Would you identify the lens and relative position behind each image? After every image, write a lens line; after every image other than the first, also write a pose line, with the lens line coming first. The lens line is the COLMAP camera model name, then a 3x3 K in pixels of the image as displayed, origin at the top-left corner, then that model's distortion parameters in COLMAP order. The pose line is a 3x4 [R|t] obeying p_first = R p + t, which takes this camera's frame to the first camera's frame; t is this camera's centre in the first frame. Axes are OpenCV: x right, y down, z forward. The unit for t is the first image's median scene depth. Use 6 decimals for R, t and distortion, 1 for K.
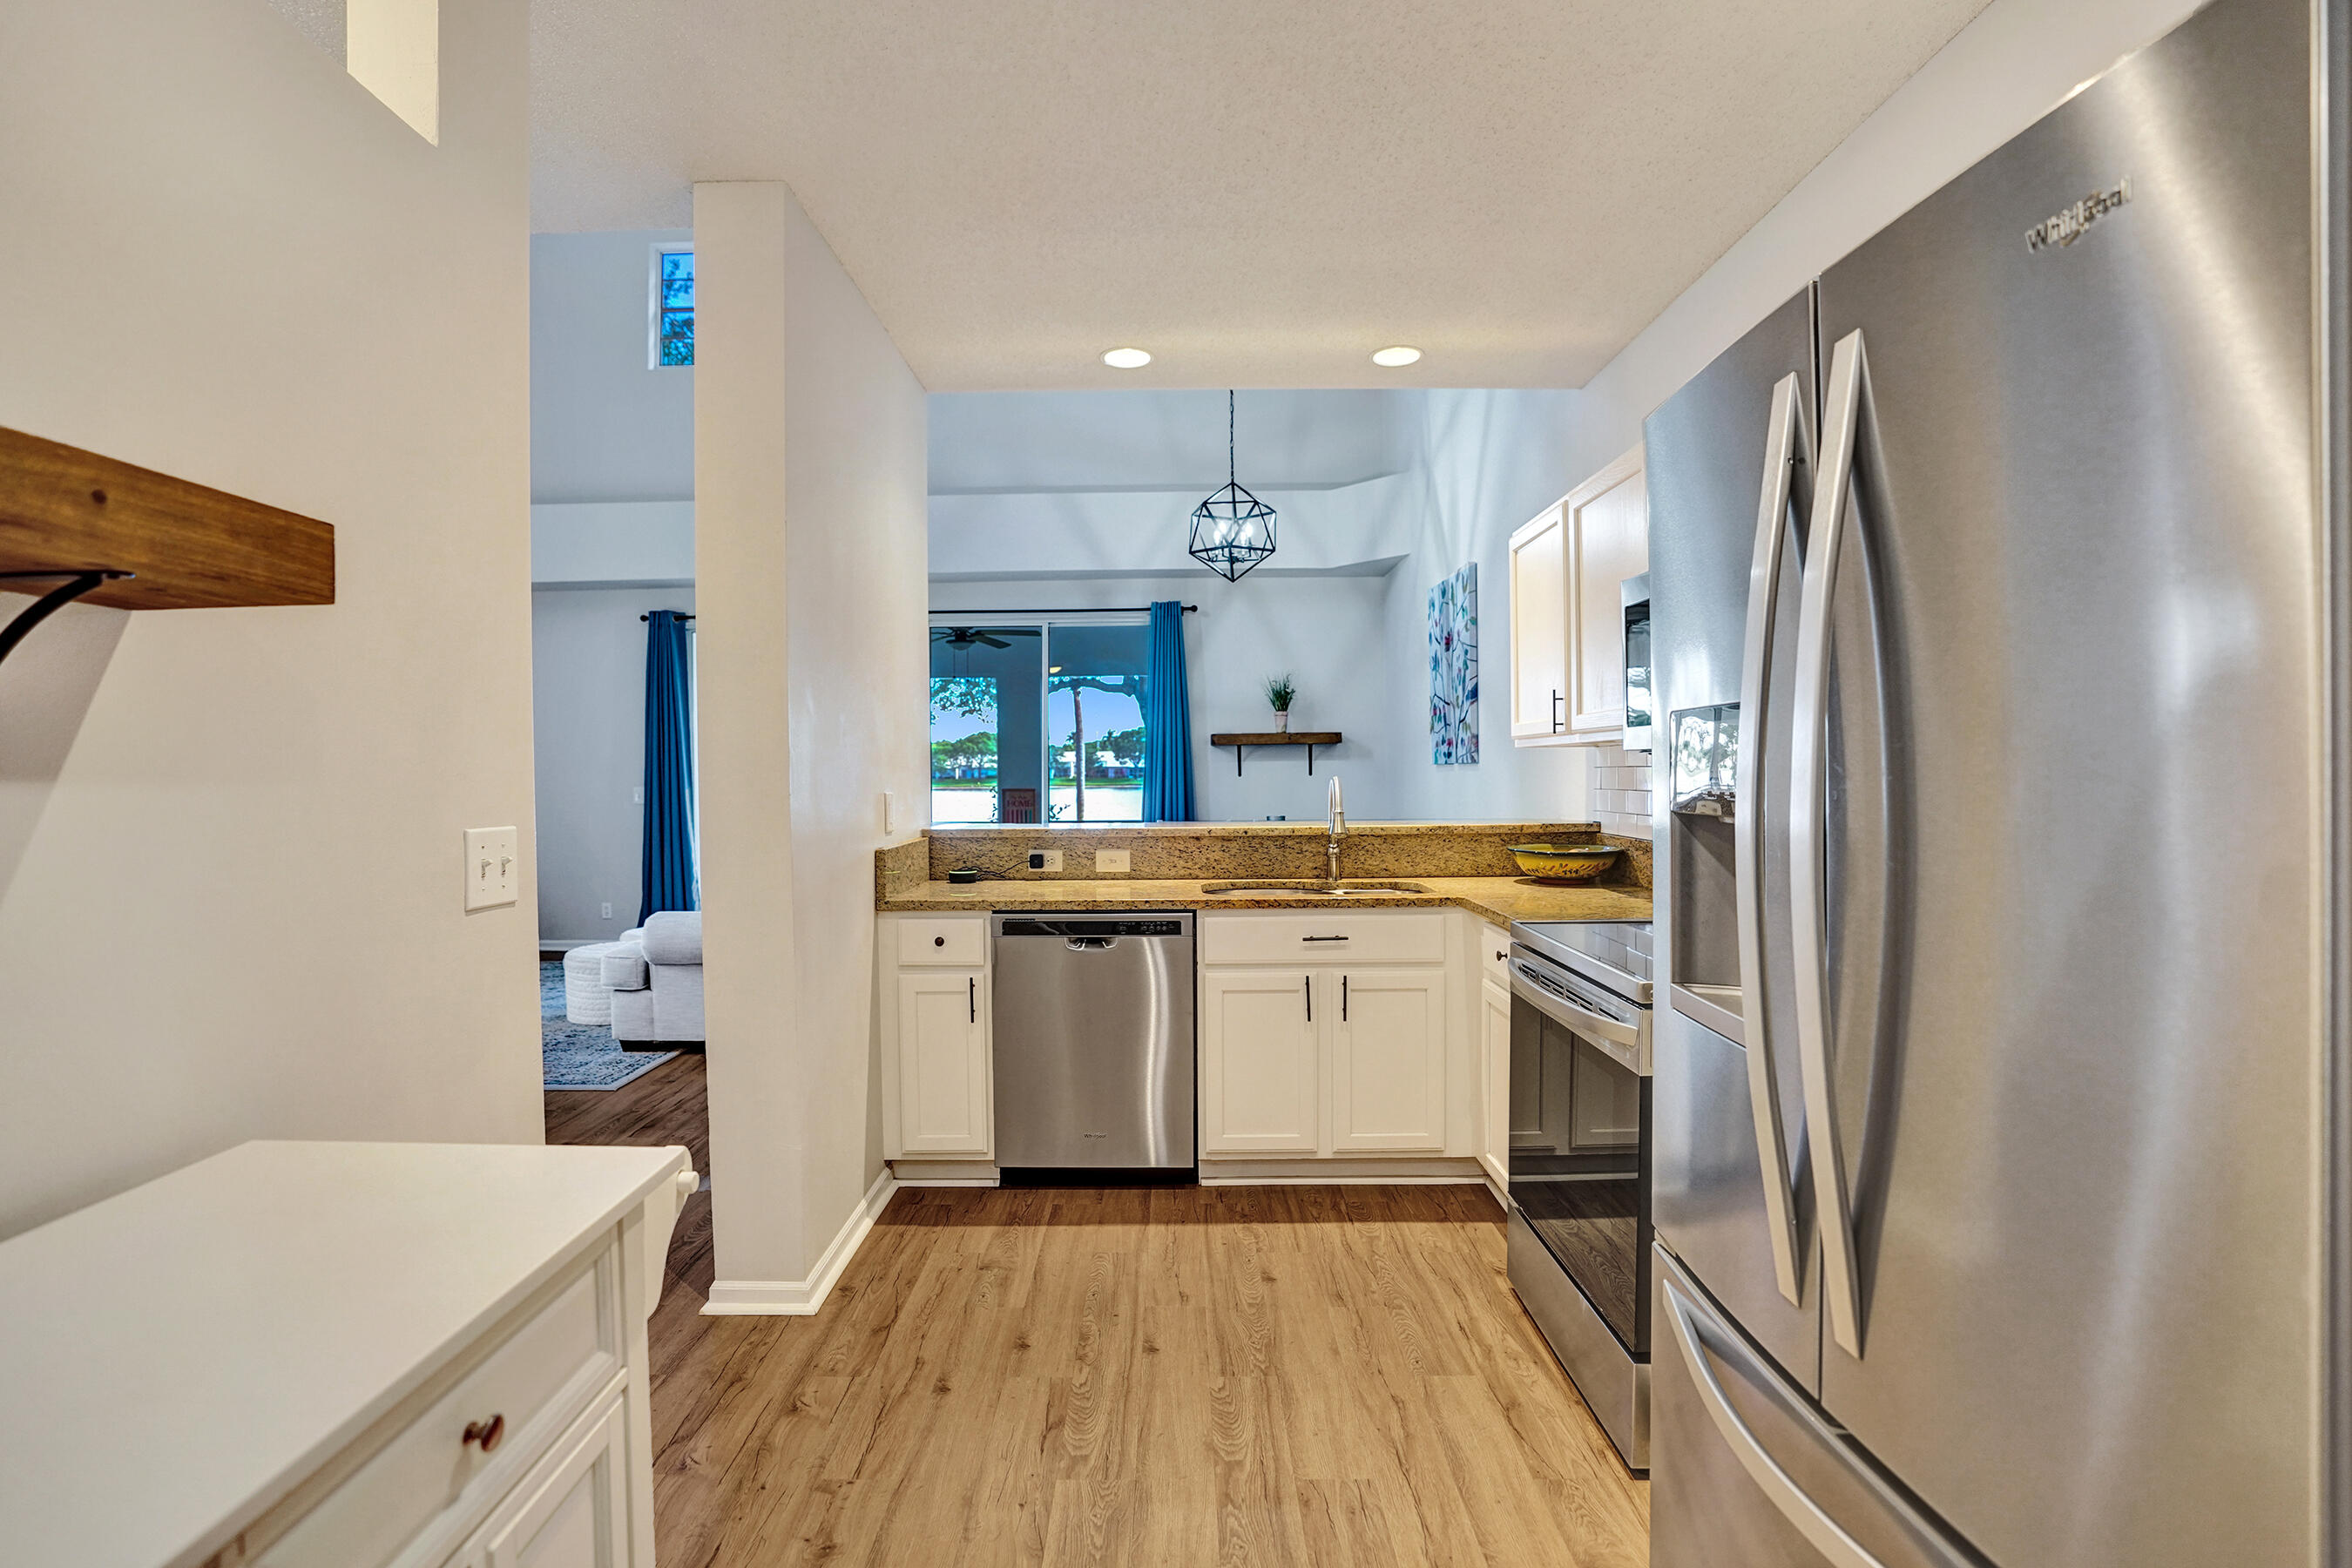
lens RADIAL K [[1095.2, 0, 1161.4], [0, 1095.2, 782.3], [0, 0, 1]] dist [-0.065912, 0.025661]
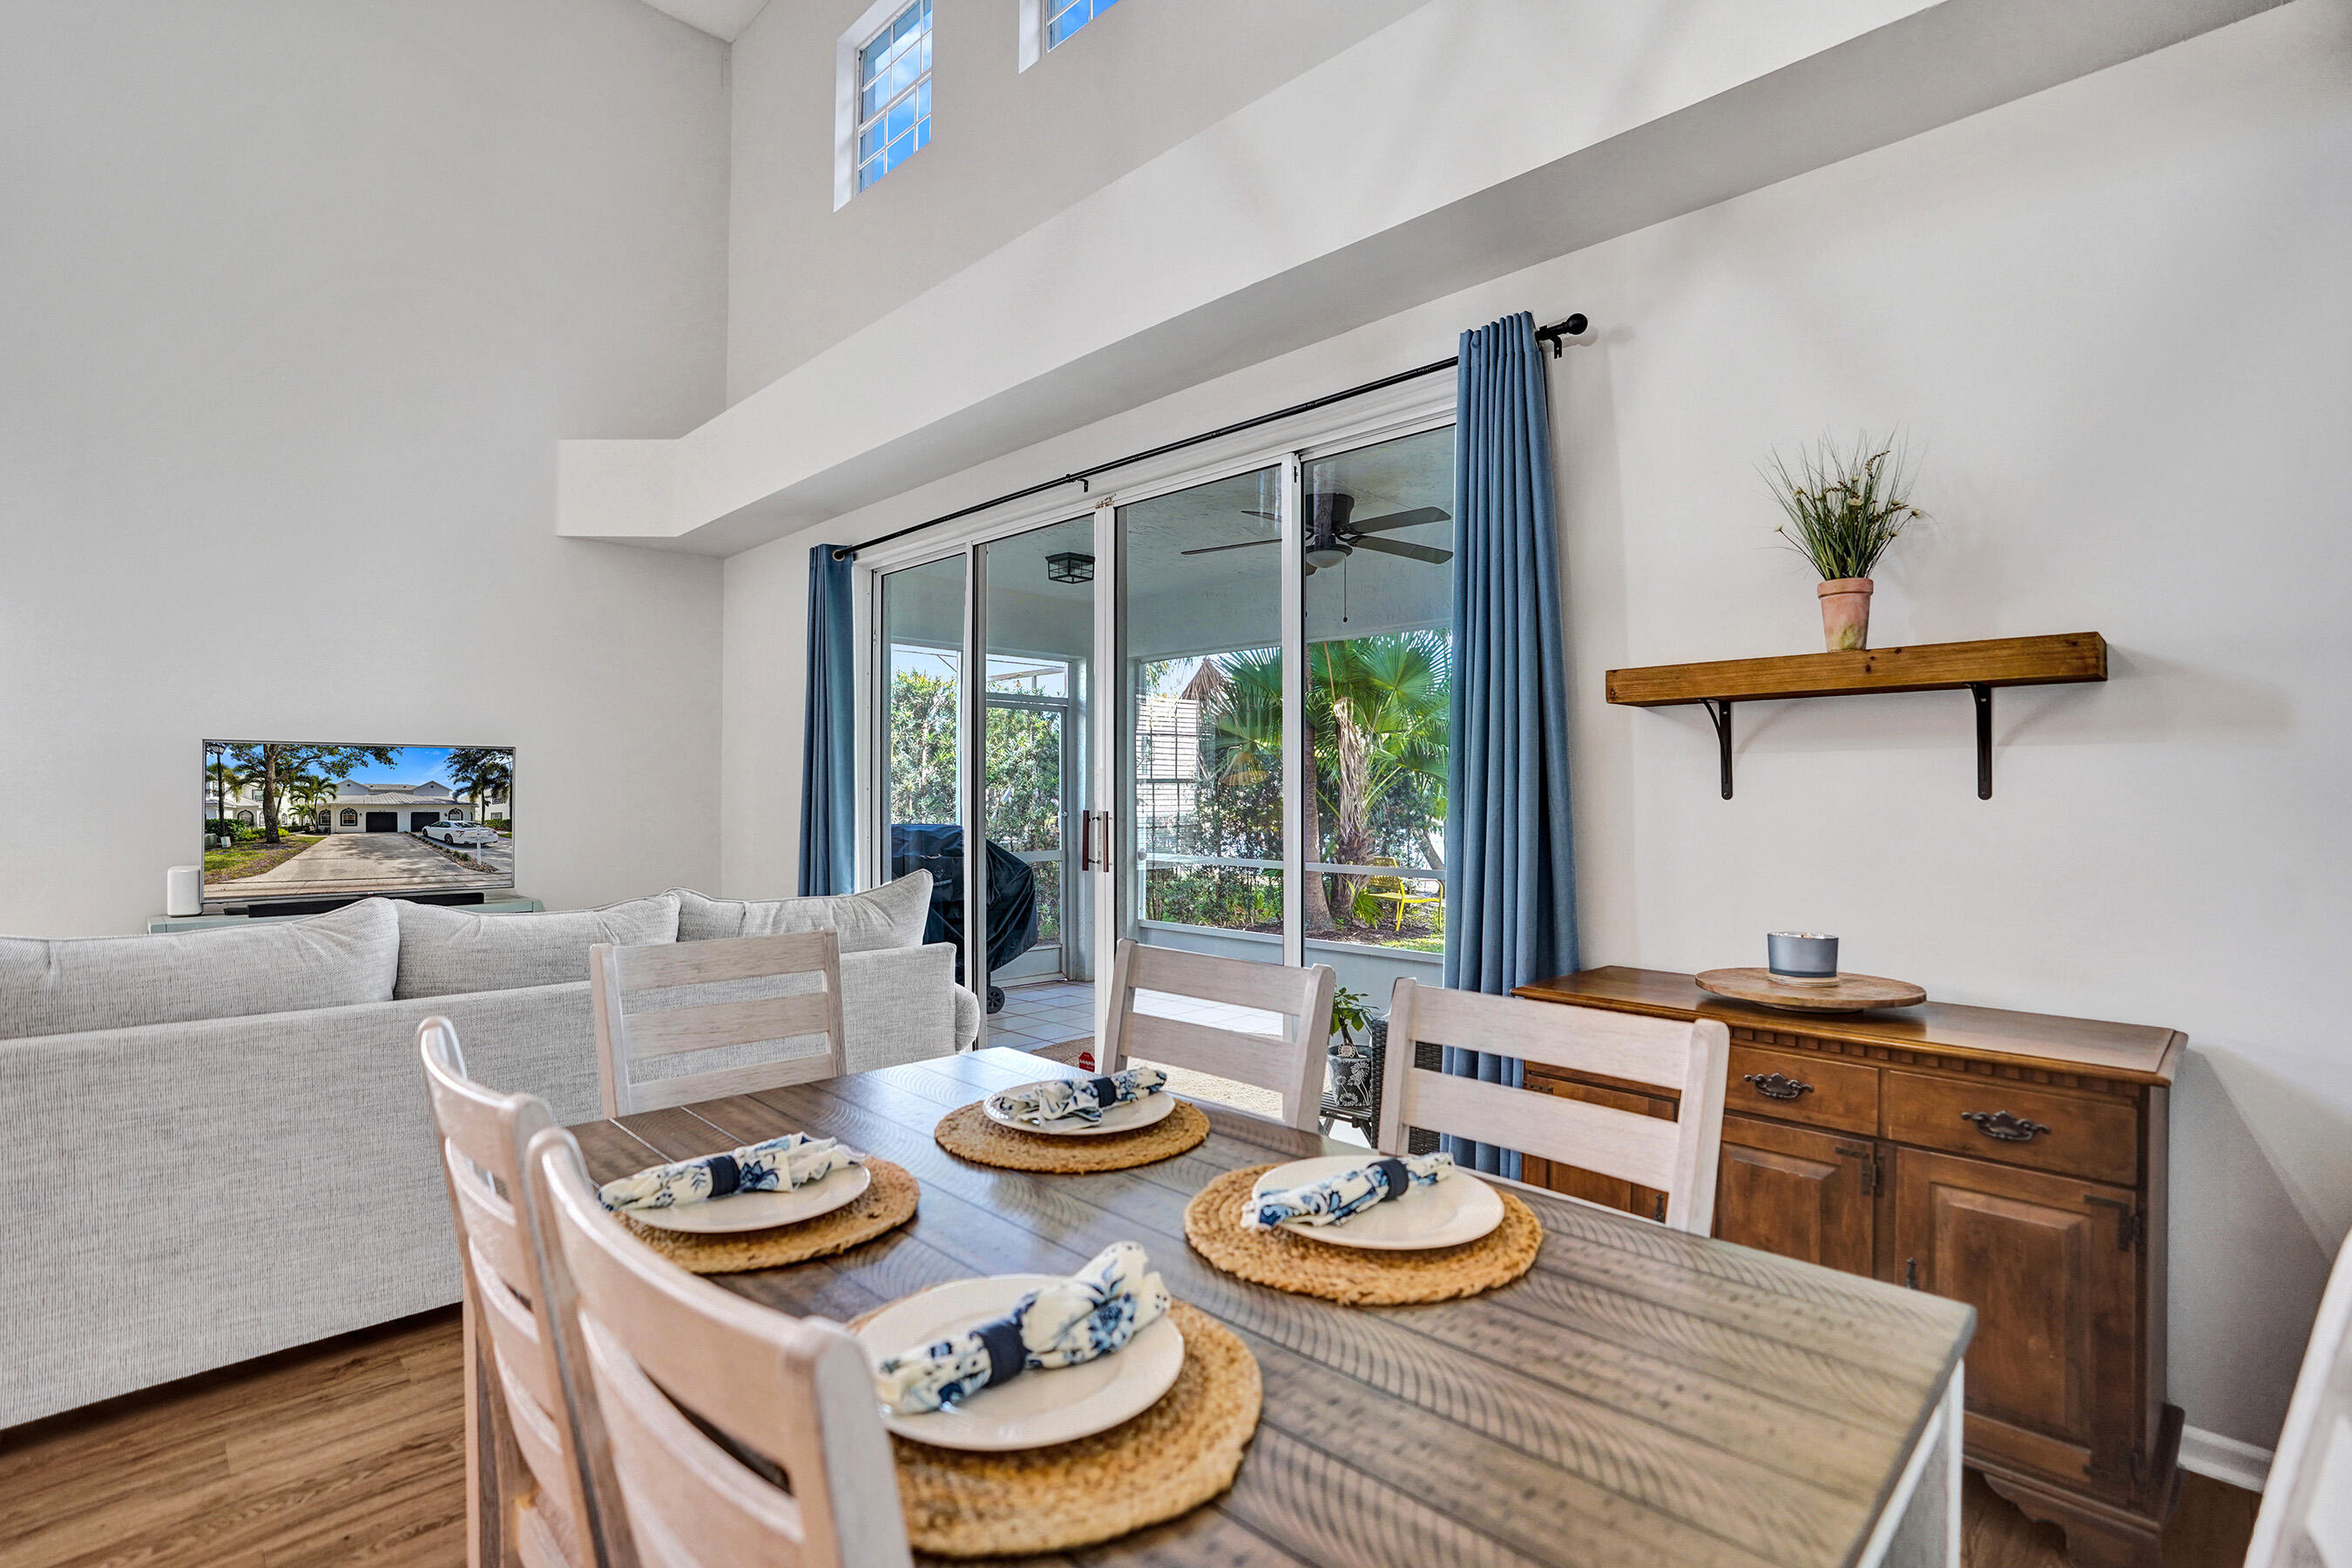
lens RADIAL K [[1095.2, 0, 1161.4], [0, 1095.2, 782.3], [0, 0, 1]] dist [-0.065912, 0.025661]
pose [[0.716718, 0.004208, -0.697350, 0.234288], [-0.015259, 0.999837, -0.009649, -0.004741], [0.697196, 0.017557, 0.716666, 0.865891]]
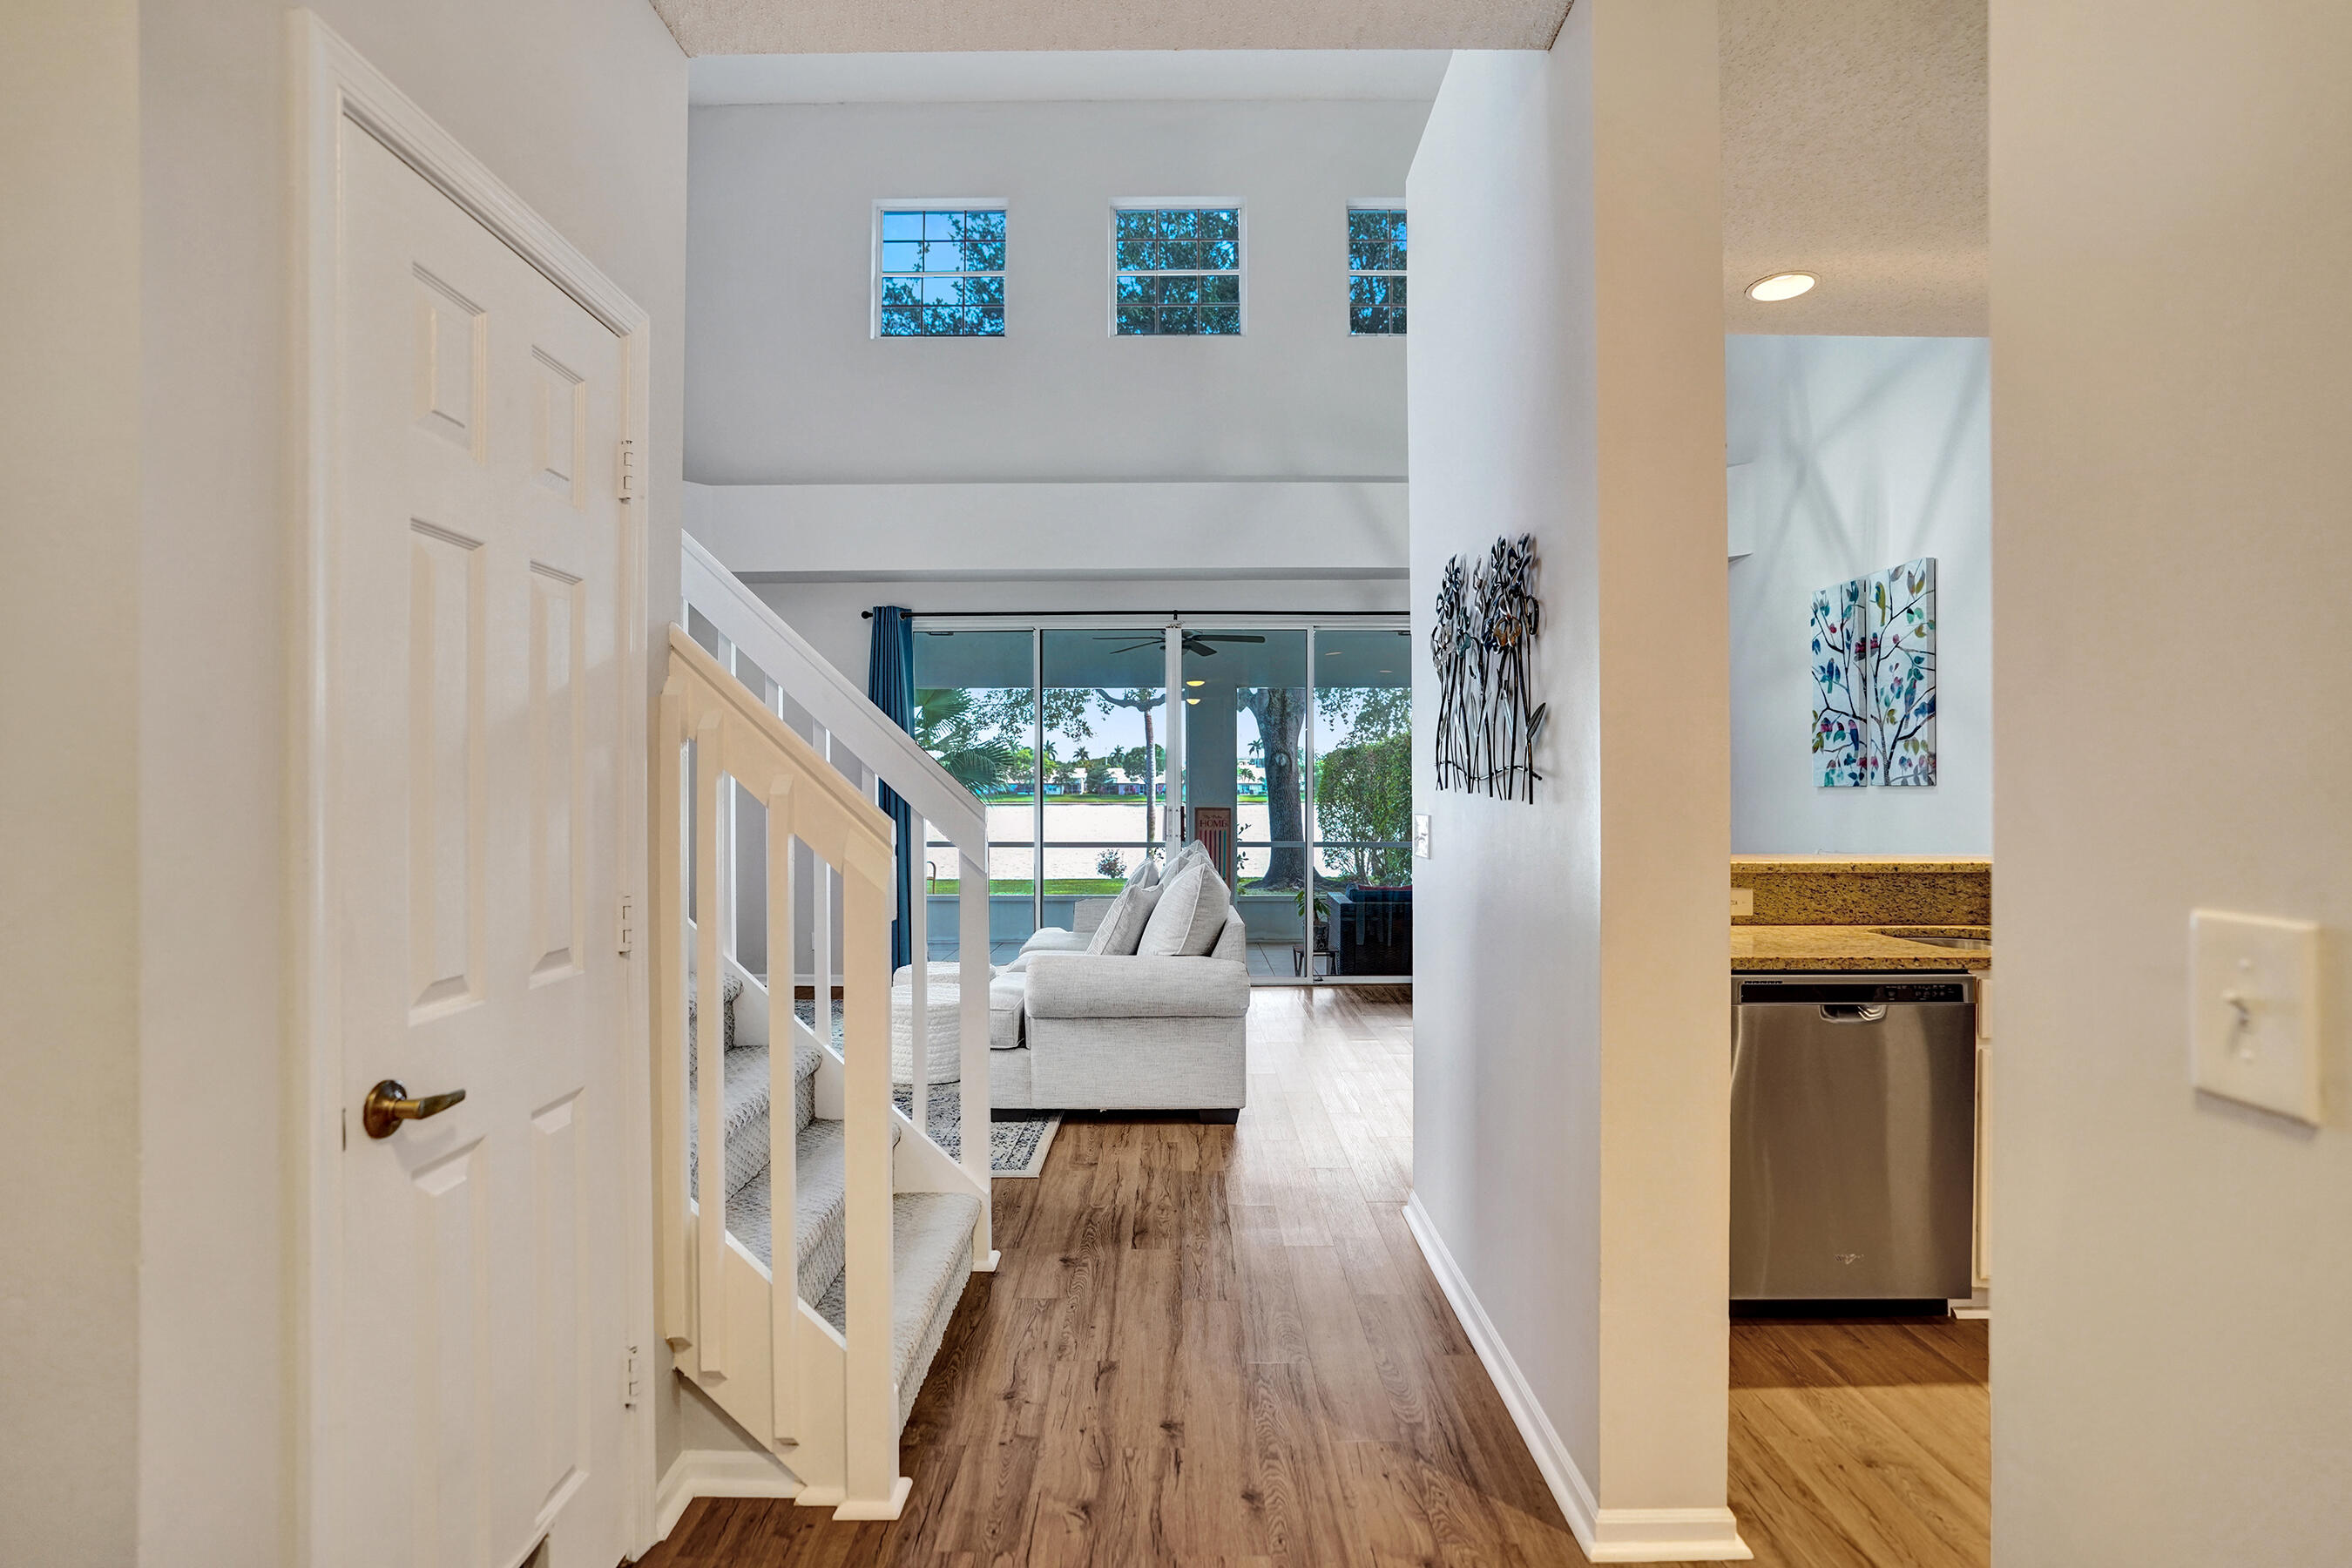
lens RADIAL K [[1095.2, 0, 1161.4], [0, 1095.2, 782.3], [0, 0, 1]] dist [-0.065912, 0.025661]
pose [[0.999953, 0.009664, -0.000473, -0.308651], [-0.009670, 0.999832, -0.015589, -0.000896], [0.000322, 0.015593, 0.999878, 0.126777]]
